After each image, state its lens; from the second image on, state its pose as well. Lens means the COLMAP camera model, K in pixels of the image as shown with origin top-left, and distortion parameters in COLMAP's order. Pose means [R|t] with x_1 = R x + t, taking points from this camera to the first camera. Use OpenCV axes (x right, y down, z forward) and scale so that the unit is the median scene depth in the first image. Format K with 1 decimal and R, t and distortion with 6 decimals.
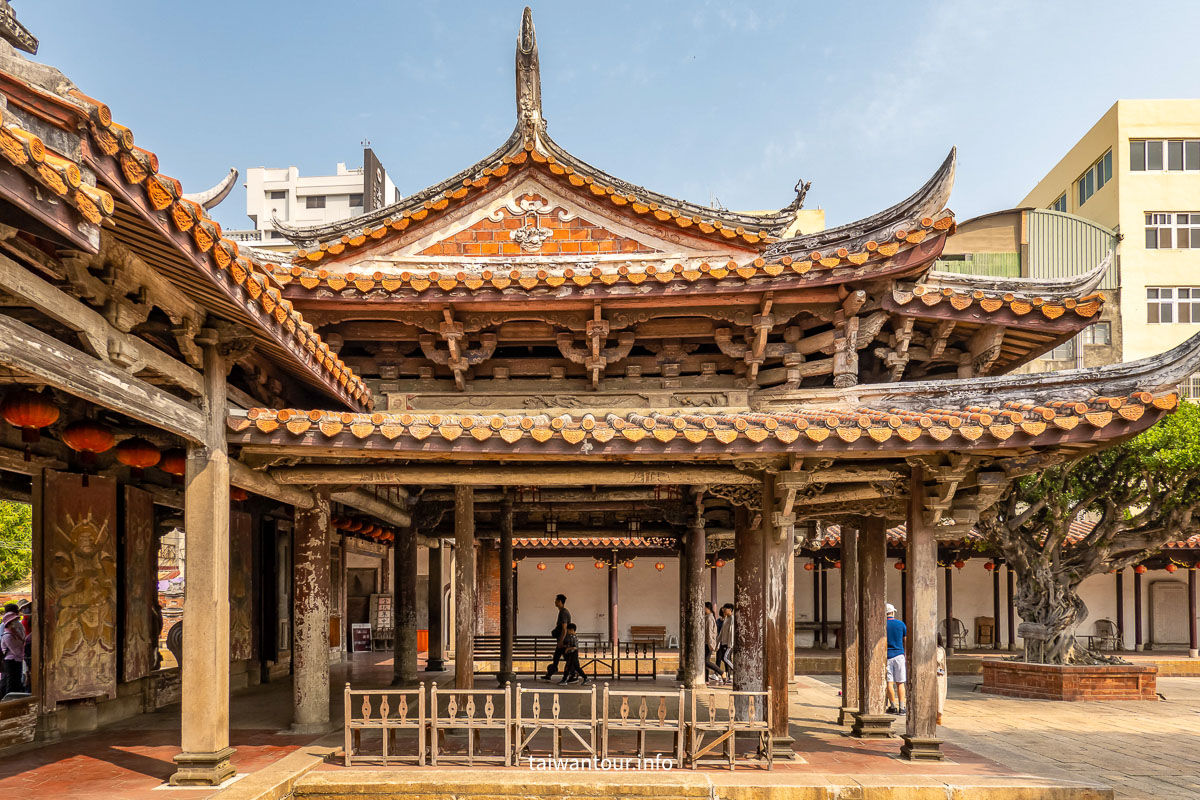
lens RADIAL K [[851.5, 0, 598.2], [0, 851.5, 578.9], [0, 0, 1]] dist [-0.001379, -0.001350]
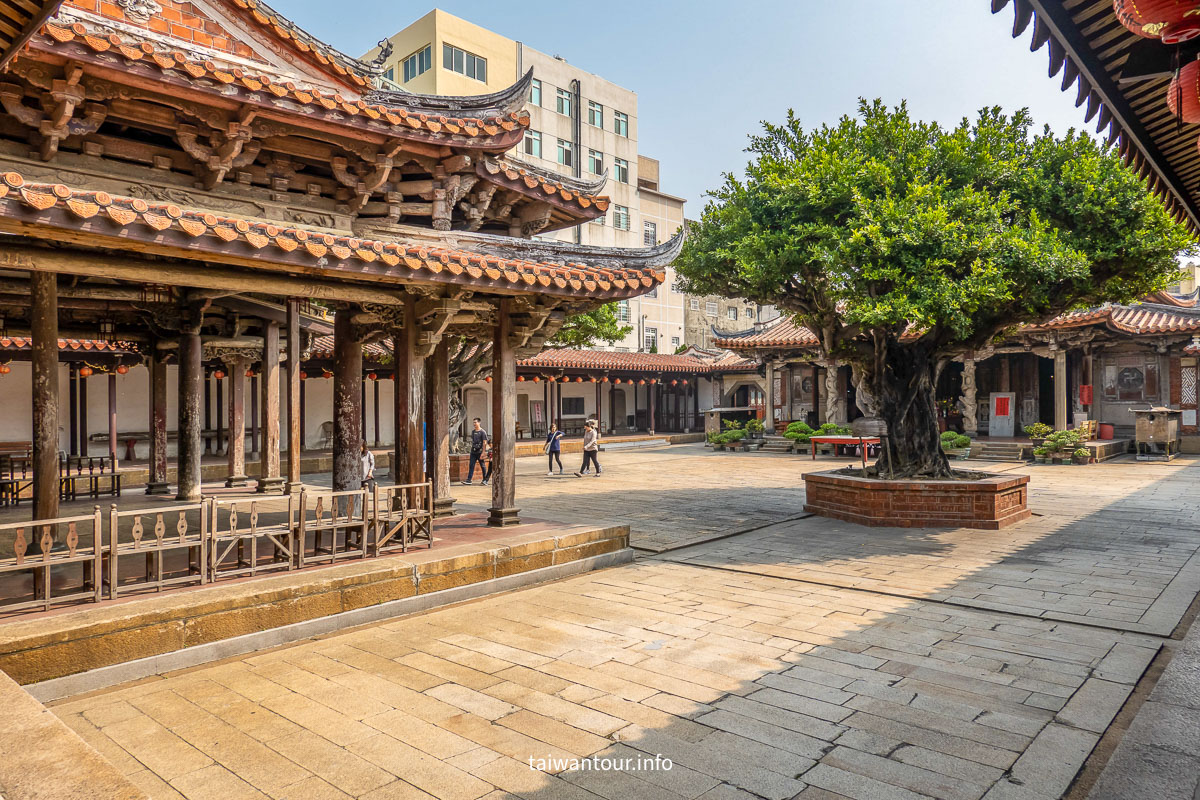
lens RADIAL K [[806.0, 0, 600.0], [0, 806.0, 400.0], [0, 0, 1]] dist [0.011957, 0.002617]
pose [[0.661117, -0.008440, 0.750236, -0.423713], [-0.003229, 0.999895, 0.014094, 0.000774], [-0.750276, -0.011741, 0.661020, 0.065430]]
